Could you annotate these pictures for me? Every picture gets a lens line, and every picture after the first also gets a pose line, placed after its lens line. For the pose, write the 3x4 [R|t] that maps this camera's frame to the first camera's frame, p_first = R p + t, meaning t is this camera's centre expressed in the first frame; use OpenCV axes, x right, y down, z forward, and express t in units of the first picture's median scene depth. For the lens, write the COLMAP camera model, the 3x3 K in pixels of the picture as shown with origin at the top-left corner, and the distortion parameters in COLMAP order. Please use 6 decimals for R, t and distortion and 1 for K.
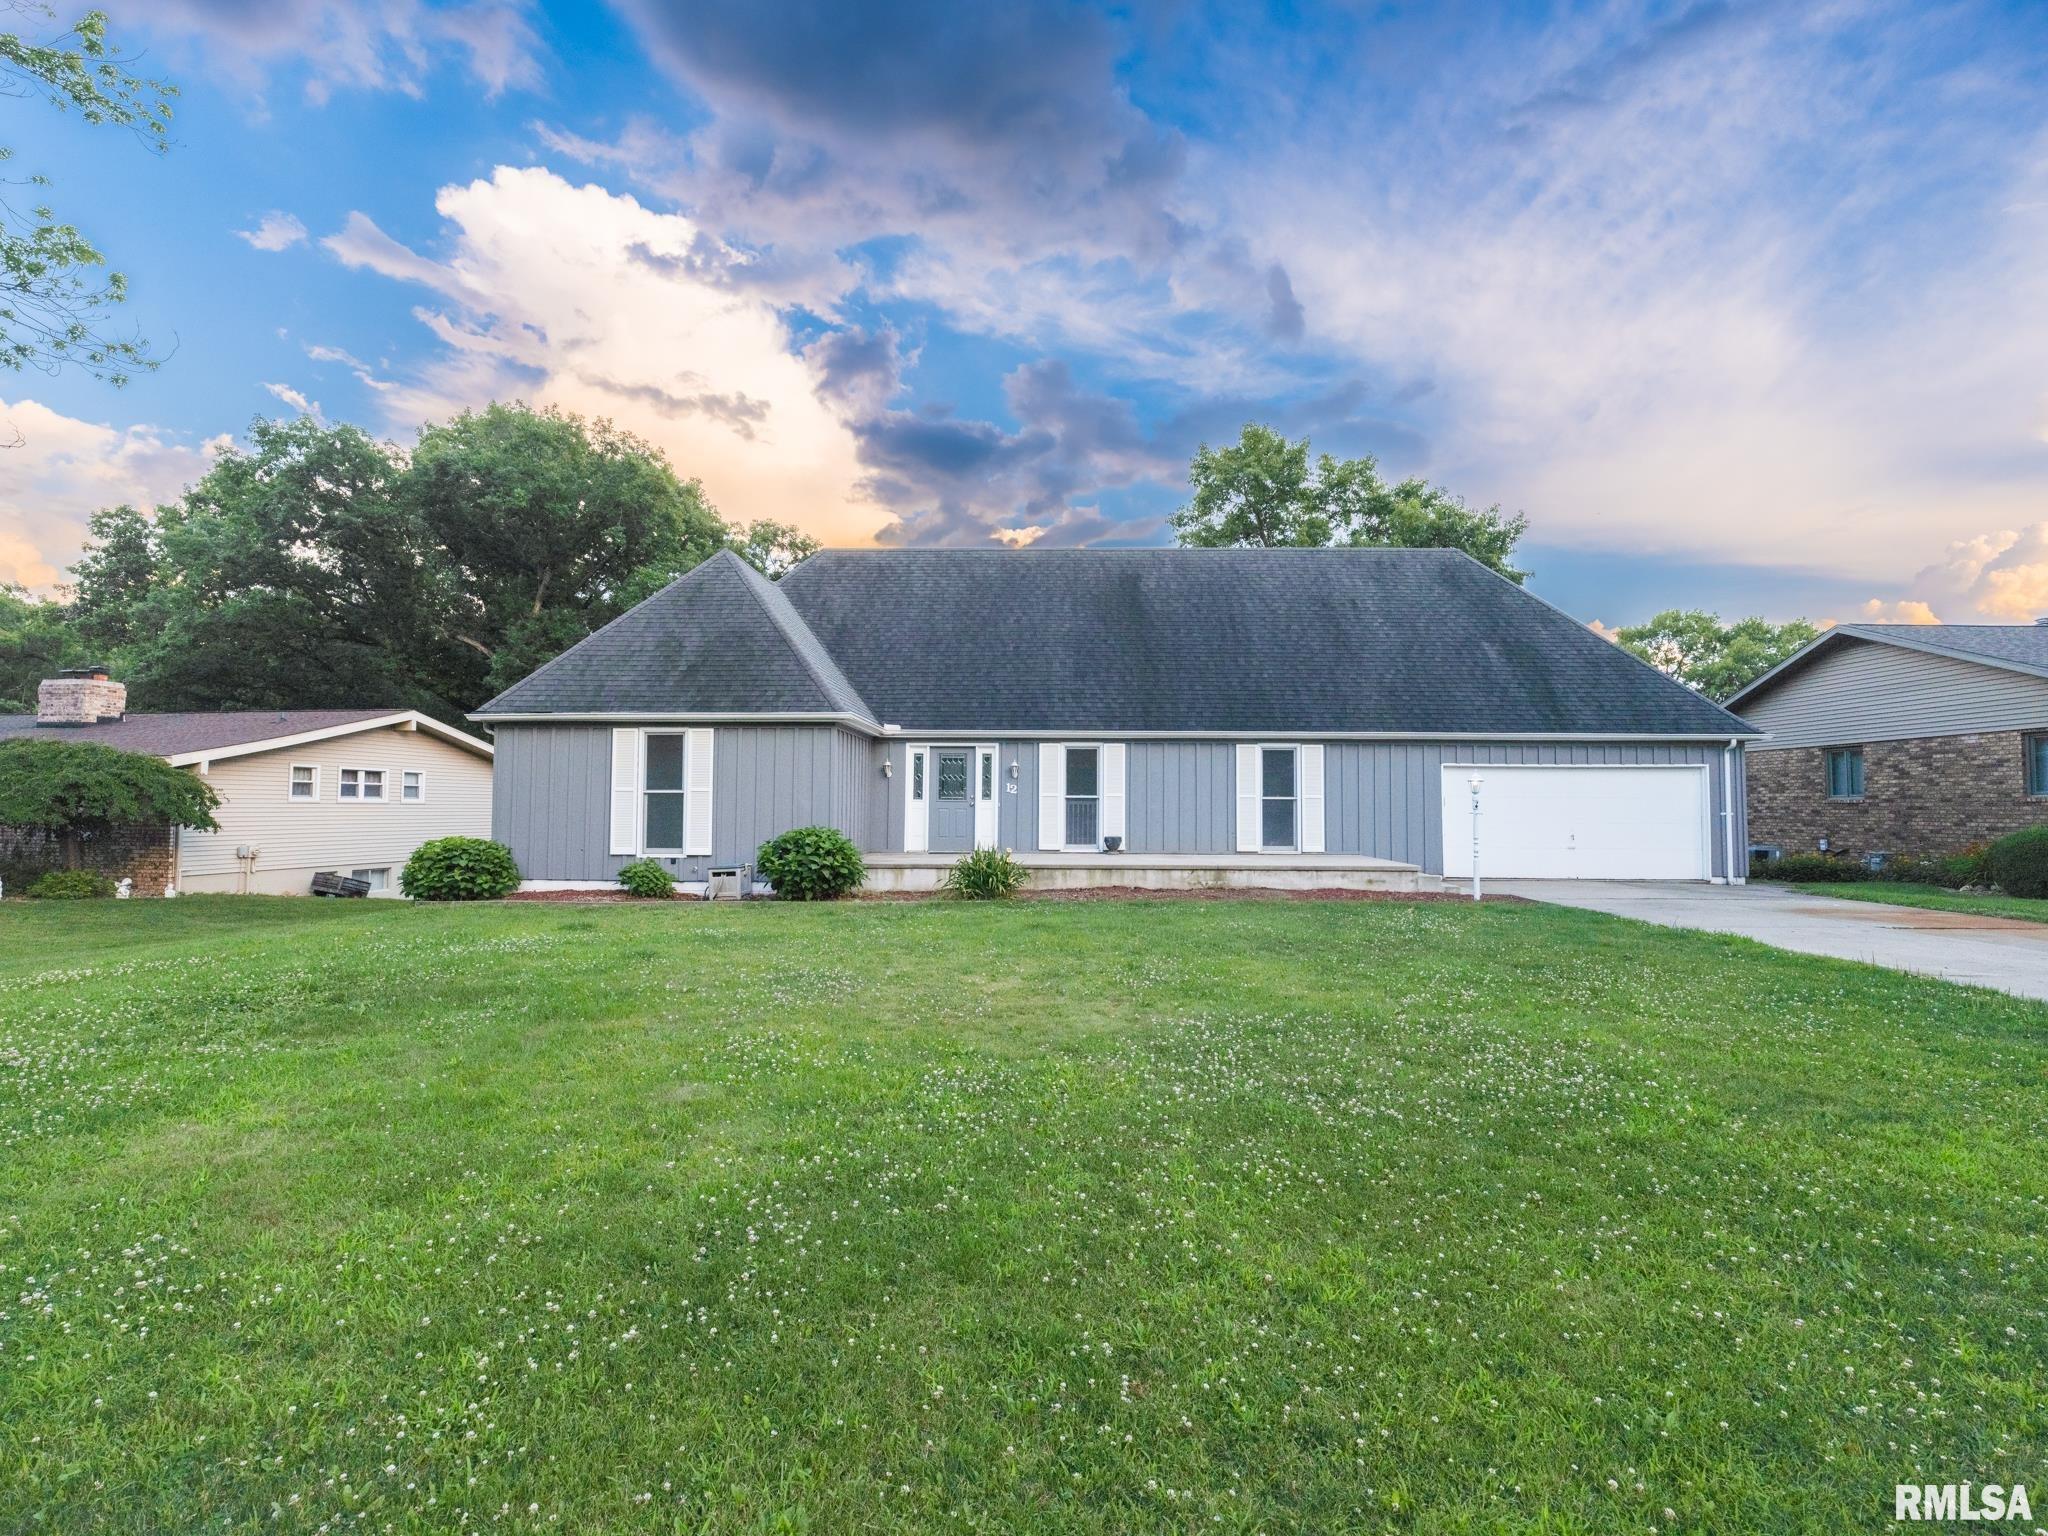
lens RADIAL K [[953.2, 0, 1019.9], [0, 953.2, 766.4], [0, 0, 1]] dist [-0.000846, 0.000764]
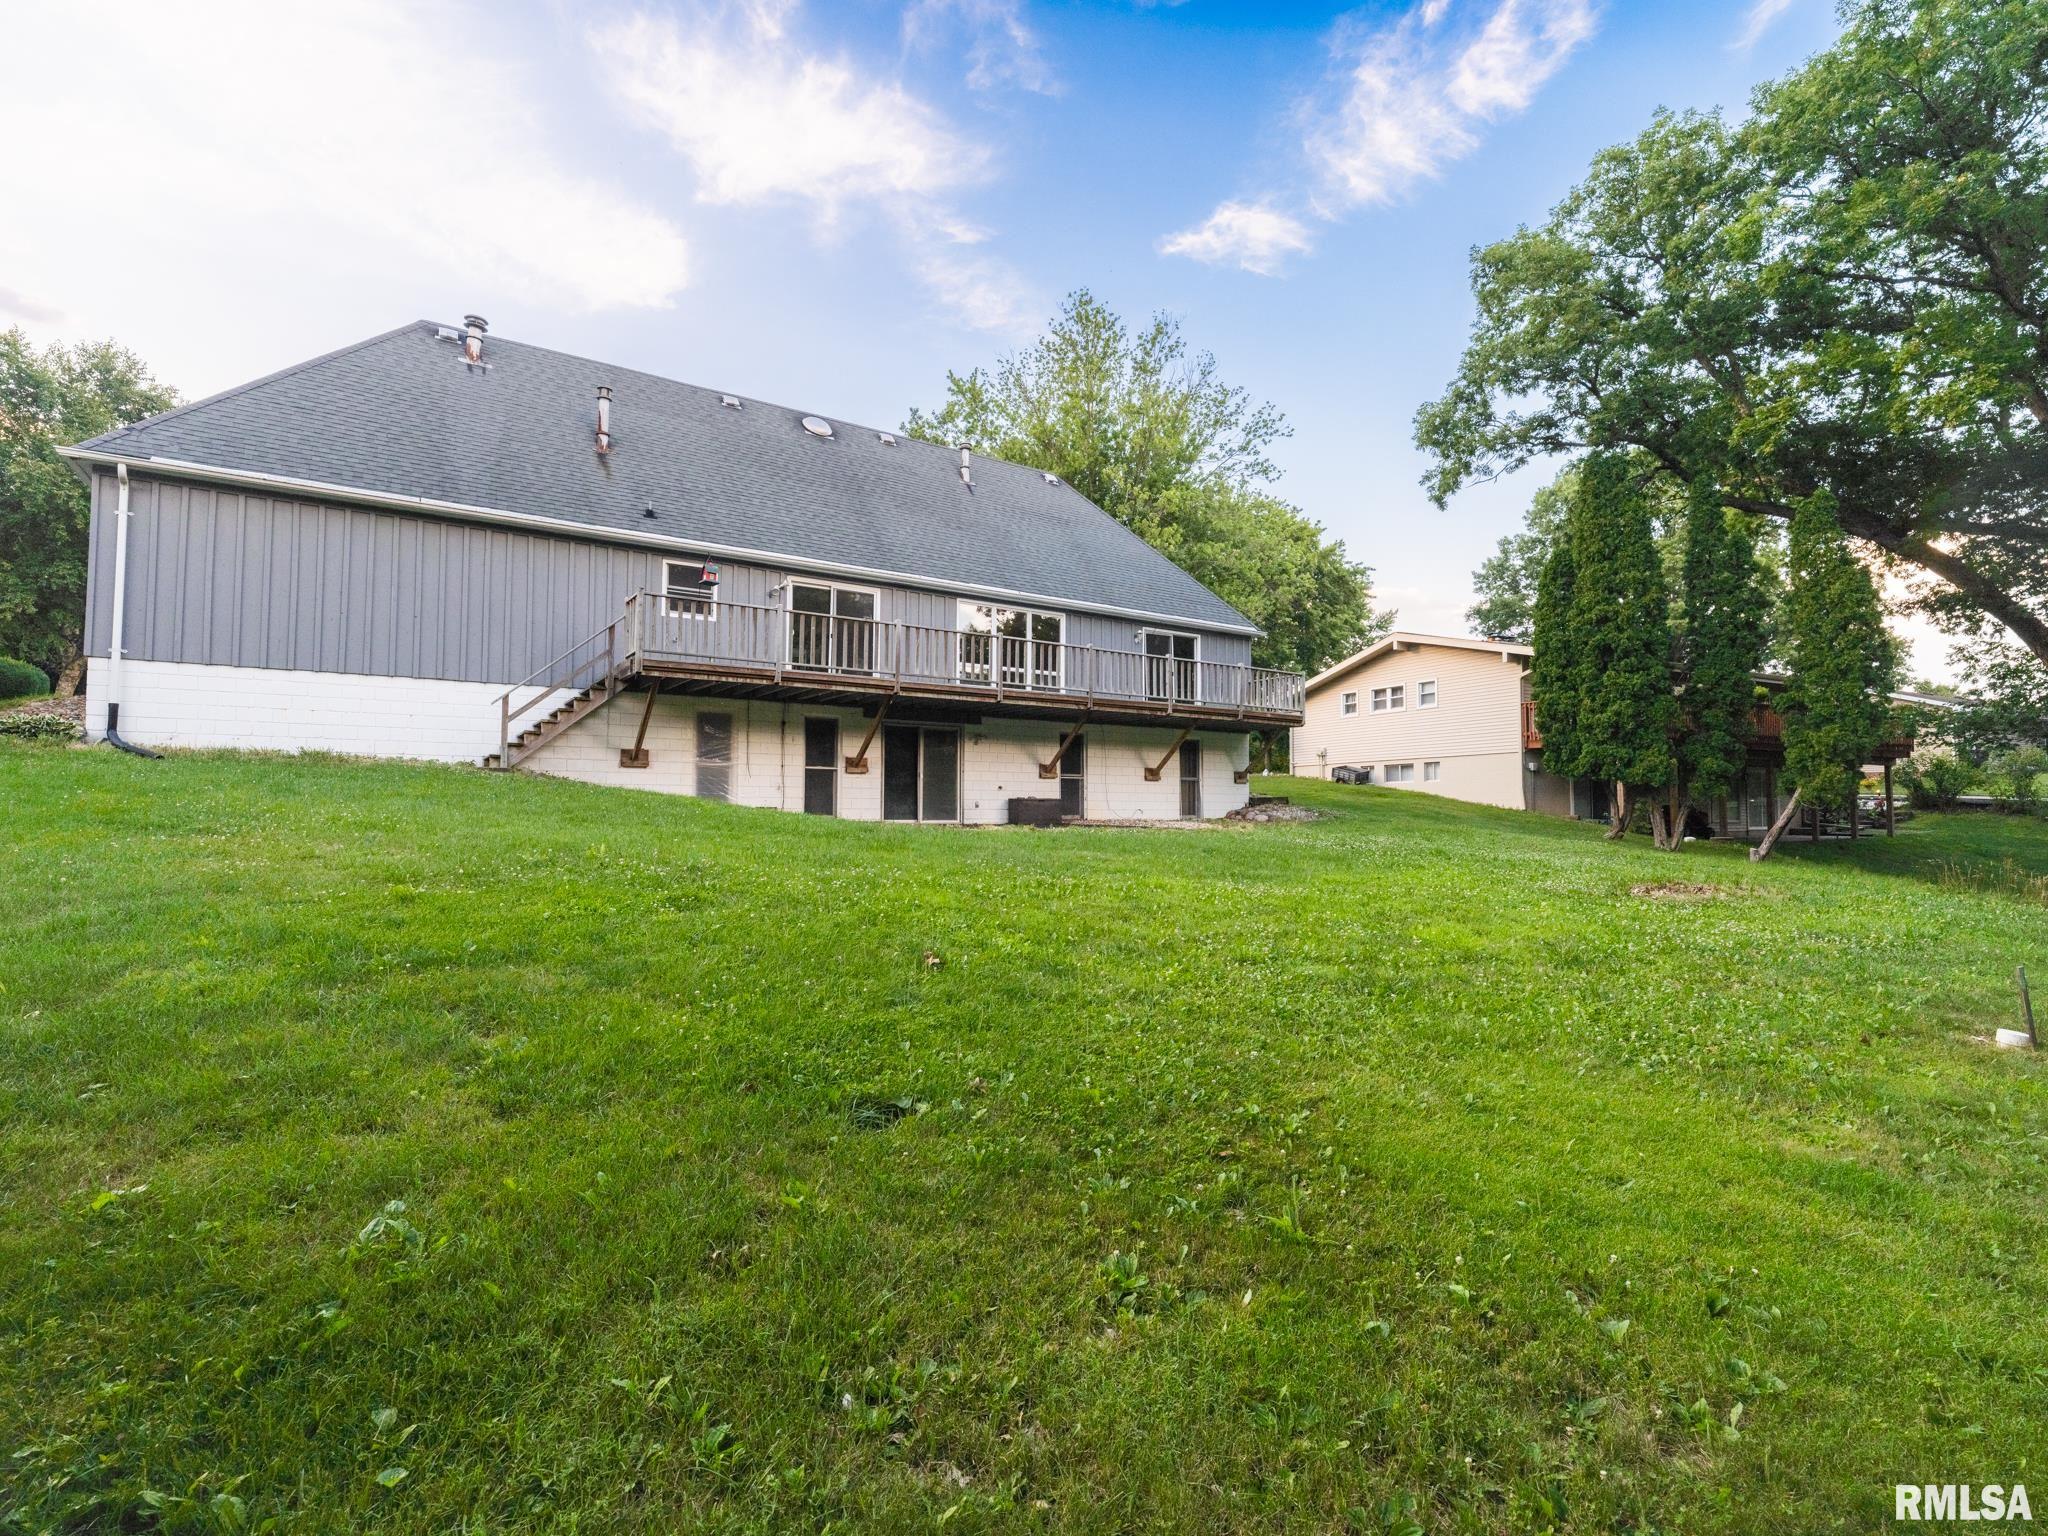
lens RADIAL K [[950.1, 0, 1024.0], [0, 950.1, 768.0], [0, 0, 1]] dist [-0.002562, -0.000050]
pose [[-0.810510, -0.035336, -0.584657, 0.602352], [0.019434, 0.996007, -0.087138, 0.284590], [0.585402, -0.081989, -0.806587, 2.316883]]
